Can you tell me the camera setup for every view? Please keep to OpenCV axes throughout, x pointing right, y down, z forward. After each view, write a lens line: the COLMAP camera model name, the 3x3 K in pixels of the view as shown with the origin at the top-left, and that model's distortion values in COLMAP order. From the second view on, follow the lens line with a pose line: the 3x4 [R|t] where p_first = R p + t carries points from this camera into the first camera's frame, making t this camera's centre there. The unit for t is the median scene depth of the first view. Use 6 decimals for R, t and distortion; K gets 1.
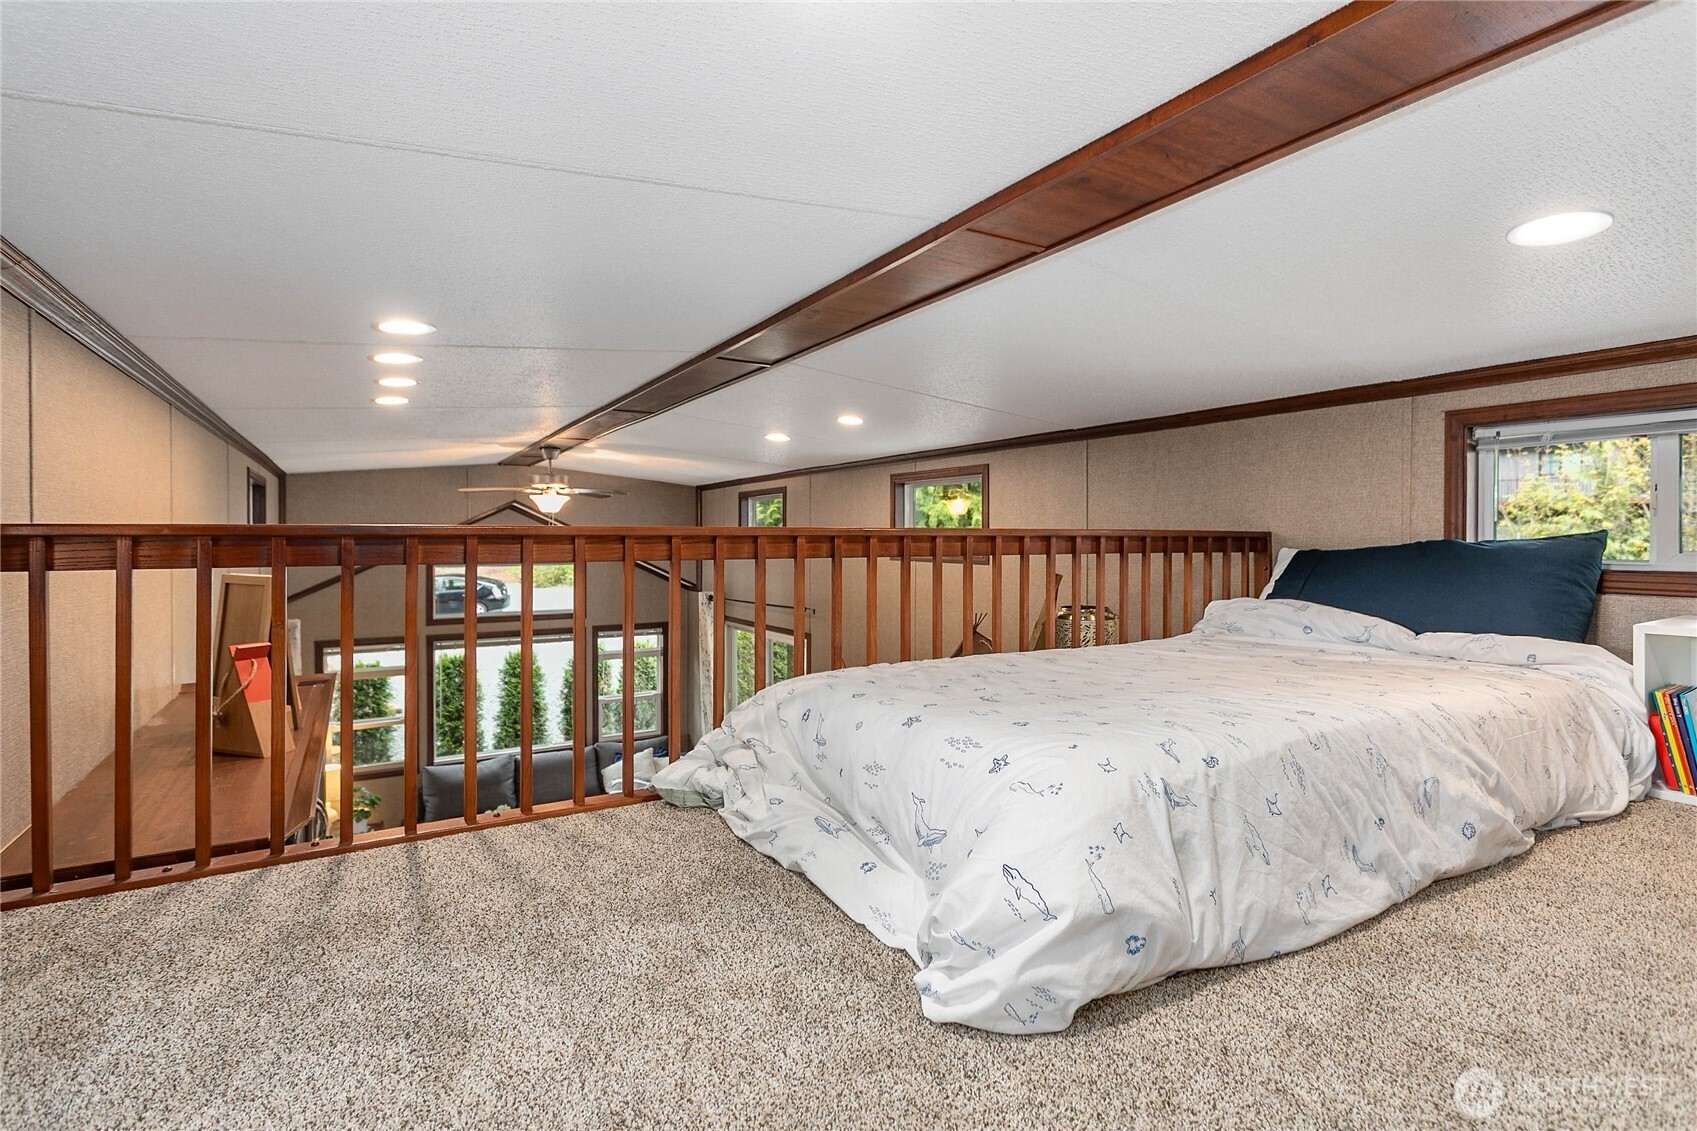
lens RADIAL K [[817.9, 0, 847.8], [0, 817.9, 545.1], [0, 0, 1]] dist [-0.002333, 0.000285]
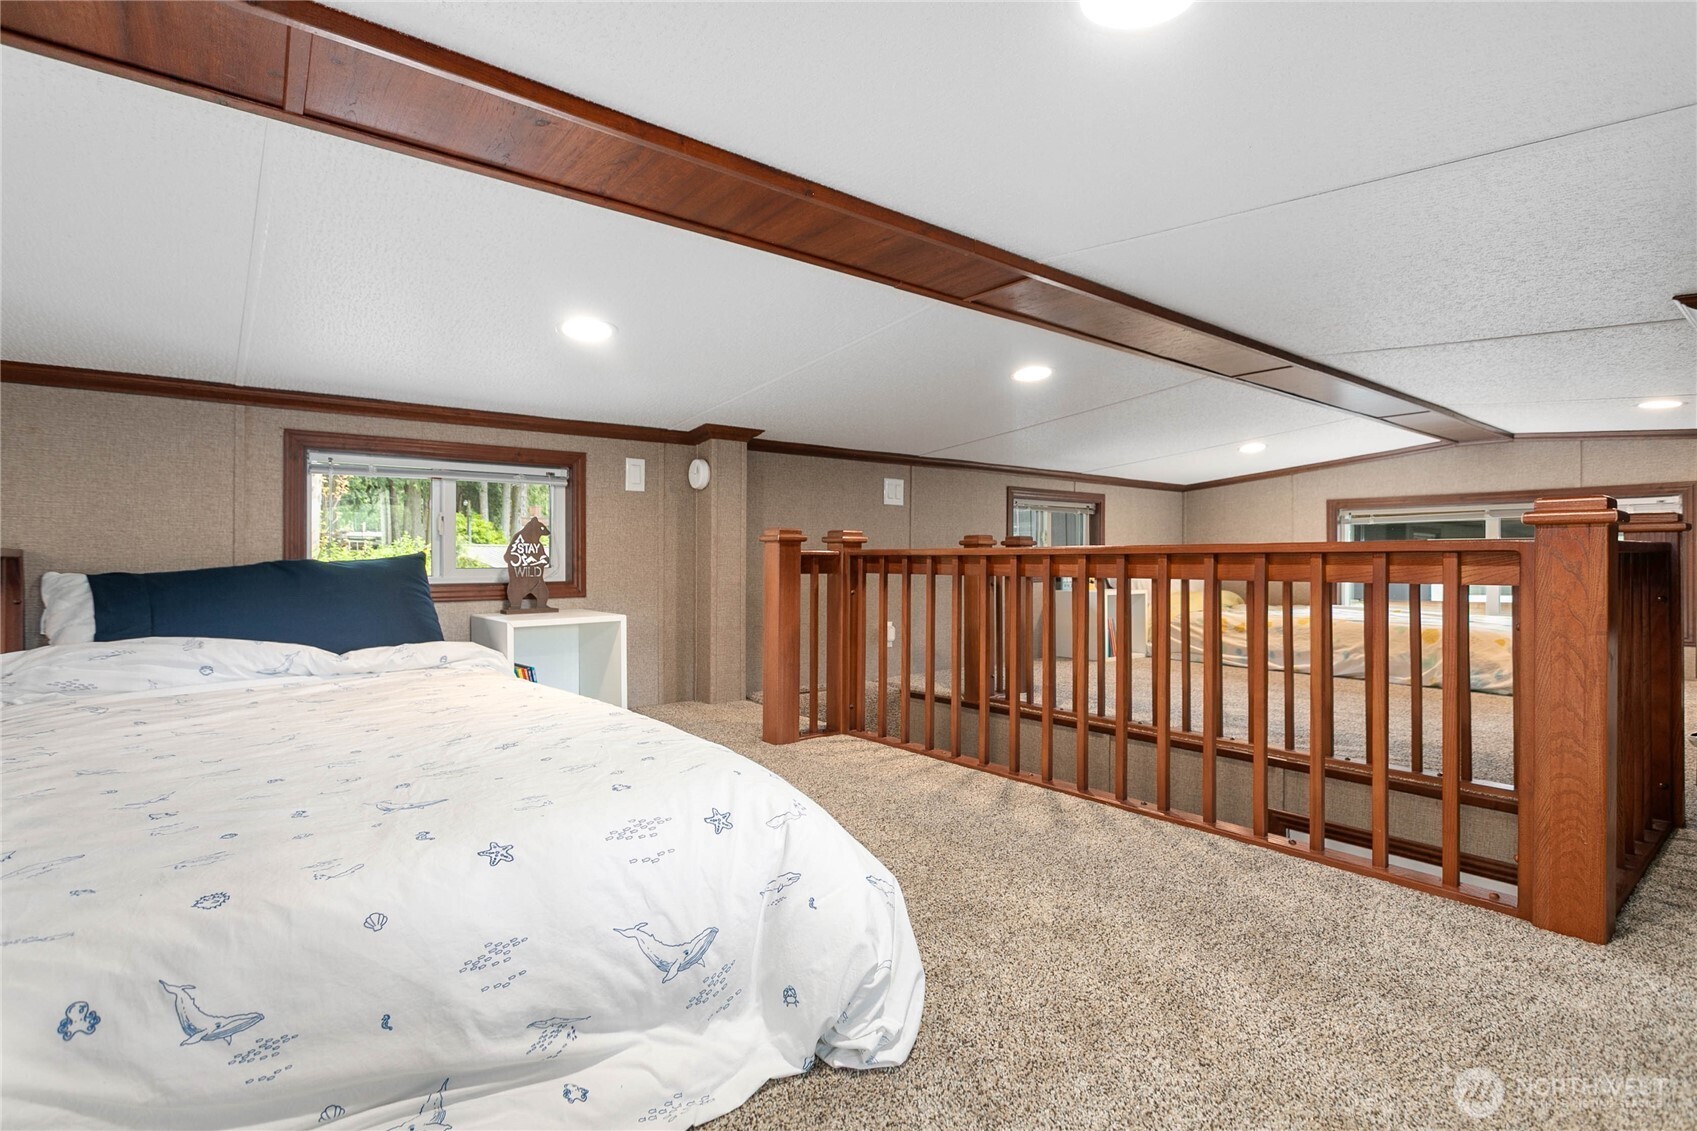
lens RADIAL K [[817.9, 0, 847.8], [0, 817.9, 545.1], [0, 0, 1]] dist [-0.002333, 0.000285]
pose [[-0.144191, 0.010965, 0.989489, -0.355530], [0.009154, 0.999911, -0.009746, -0.008521], [-0.989508, 0.007652, -0.144278, 0.499532]]
